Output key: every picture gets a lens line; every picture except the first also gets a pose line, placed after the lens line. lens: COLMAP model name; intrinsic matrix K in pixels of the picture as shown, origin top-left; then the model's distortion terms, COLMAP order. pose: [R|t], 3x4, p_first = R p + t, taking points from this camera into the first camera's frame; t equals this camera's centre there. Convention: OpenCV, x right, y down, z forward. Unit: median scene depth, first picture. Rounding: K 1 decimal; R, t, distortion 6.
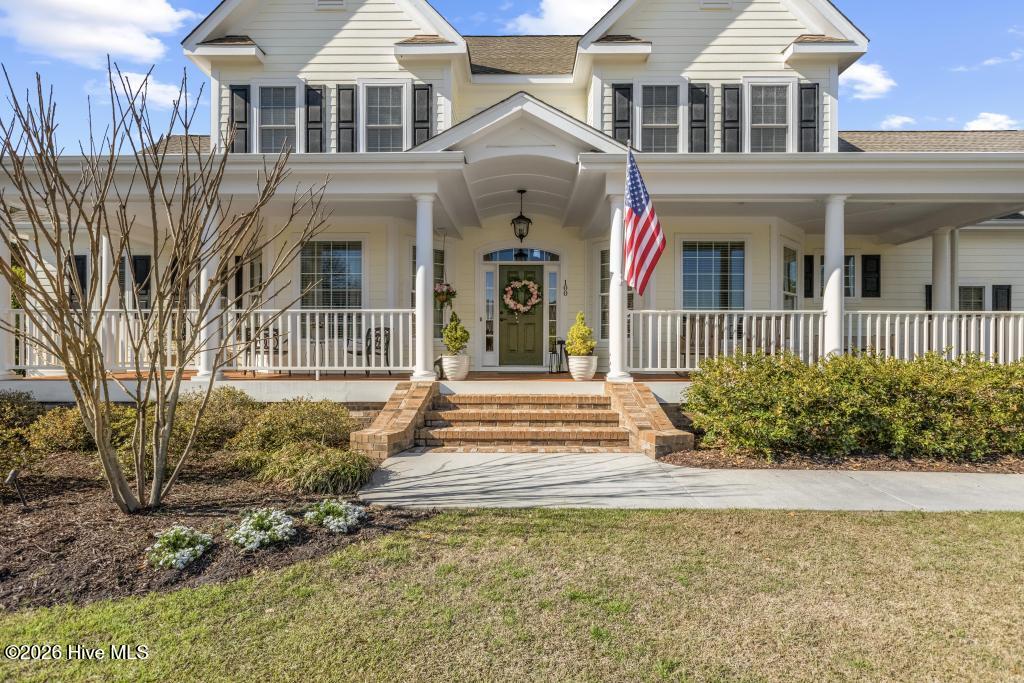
lens RADIAL K [[528.3, 0, 513.8], [0, 528.3, 346.6], [0, 0, 1]] dist [0.000204, -0.000054]
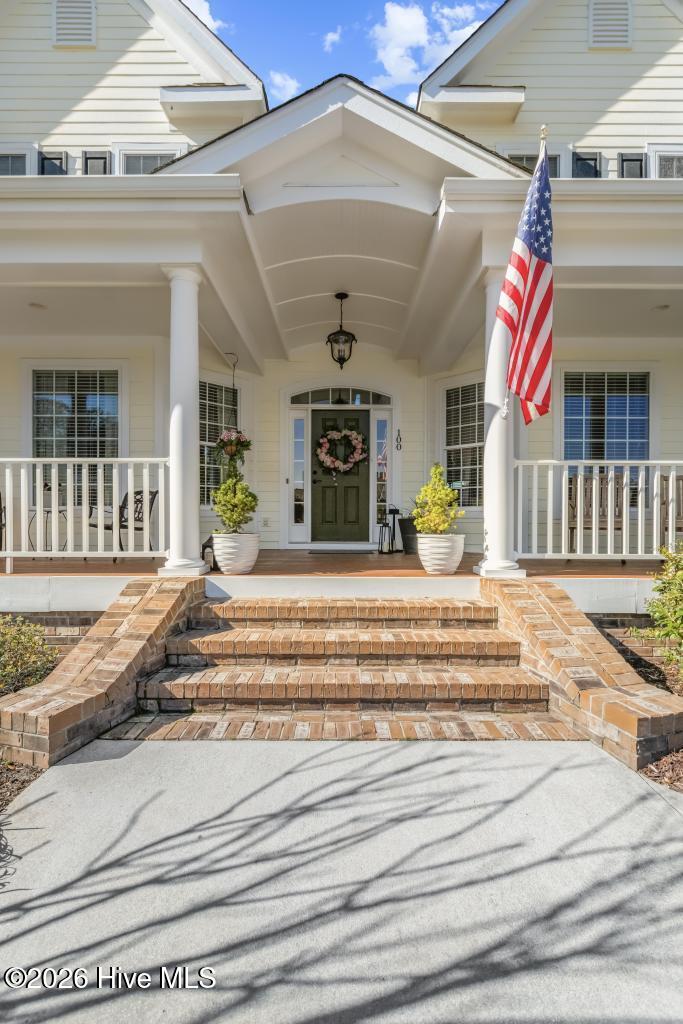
lens RADIAL K [[459.5, 0, 340.1], [0, 459.5, 515.0], [0, 0, 1]] dist [0.006399, -0.000069]
pose [[0.999877, 0.000040, 0.015670, 0.004059], [-0.000067, 0.999999, 0.001667, -0.005479], [-0.015670, -0.001668, 0.999876, 0.465336]]
